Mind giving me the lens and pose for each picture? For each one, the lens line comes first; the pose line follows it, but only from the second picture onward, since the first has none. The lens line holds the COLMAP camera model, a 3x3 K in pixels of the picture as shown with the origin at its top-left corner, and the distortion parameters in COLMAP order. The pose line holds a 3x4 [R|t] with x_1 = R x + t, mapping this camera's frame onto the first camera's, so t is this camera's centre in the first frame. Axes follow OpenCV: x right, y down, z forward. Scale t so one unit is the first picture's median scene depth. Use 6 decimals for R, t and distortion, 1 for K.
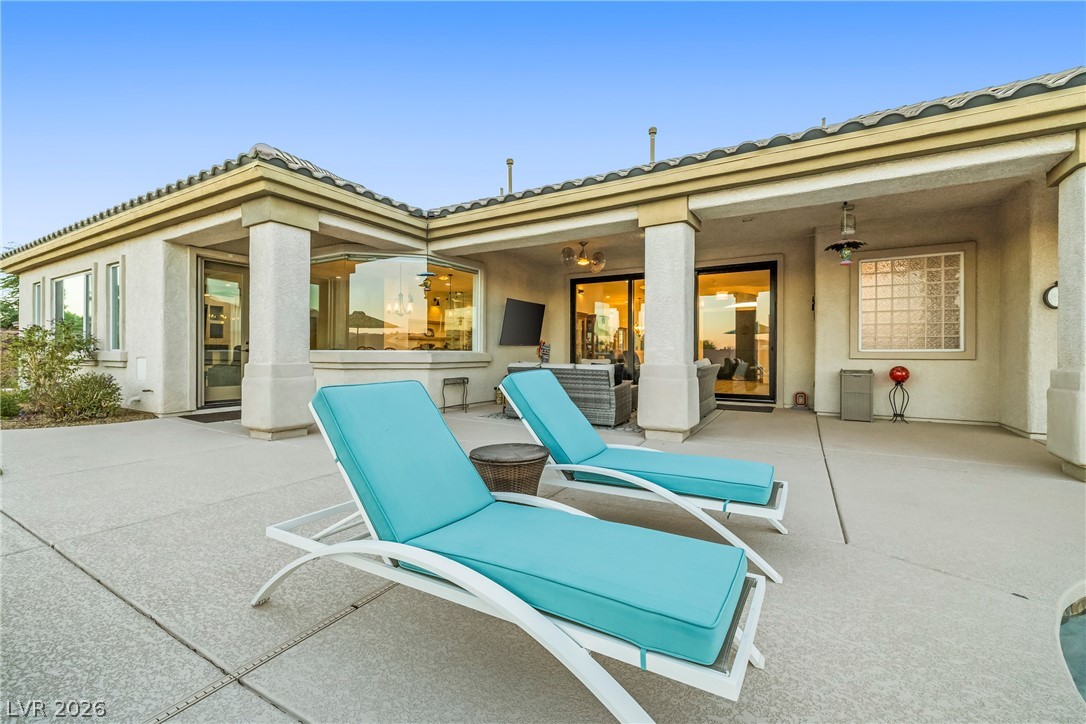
lens RADIAL K [[468.8, 0, 540.5], [0, 468.8, 358.0], [0, 0, 1]] dist [0.000901, 0.000046]
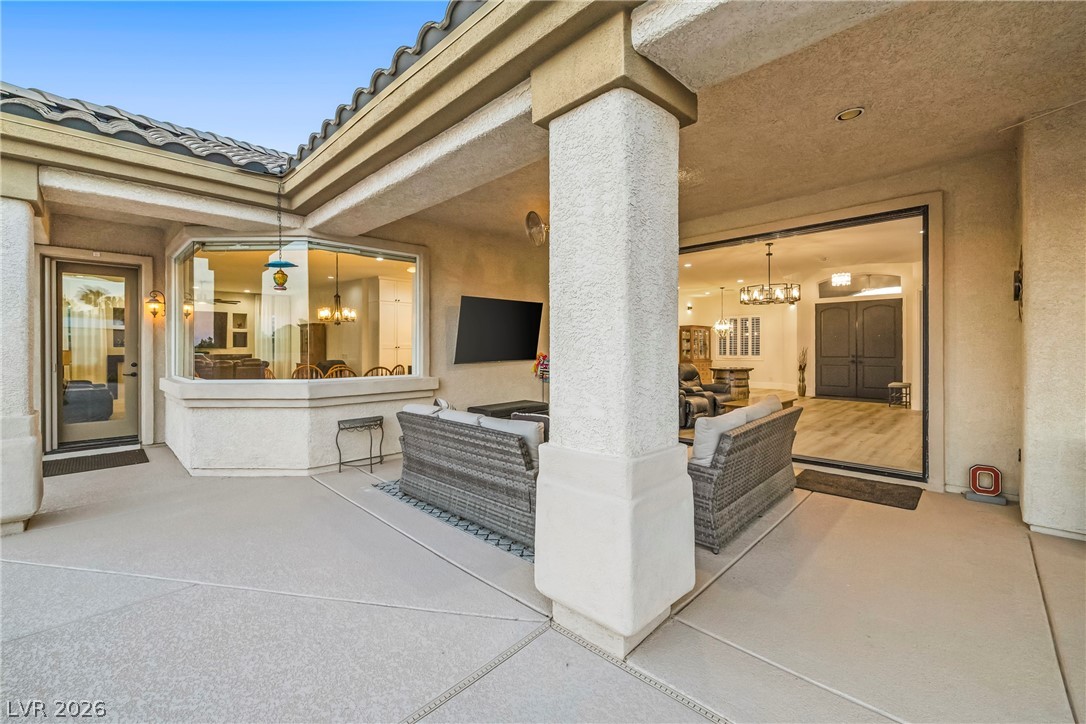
lens RADIAL K [[458.7, 0, 540.8], [0, 458.7, 350.9], [0, 0, 1]] dist [0.001064, -0.000096]
pose [[0.968494, -0.004830, -0.248991, 0.238829], [0.004275, 0.999987, -0.002769, -0.052822], [0.249001, 0.001617, 0.968502, 0.446128]]
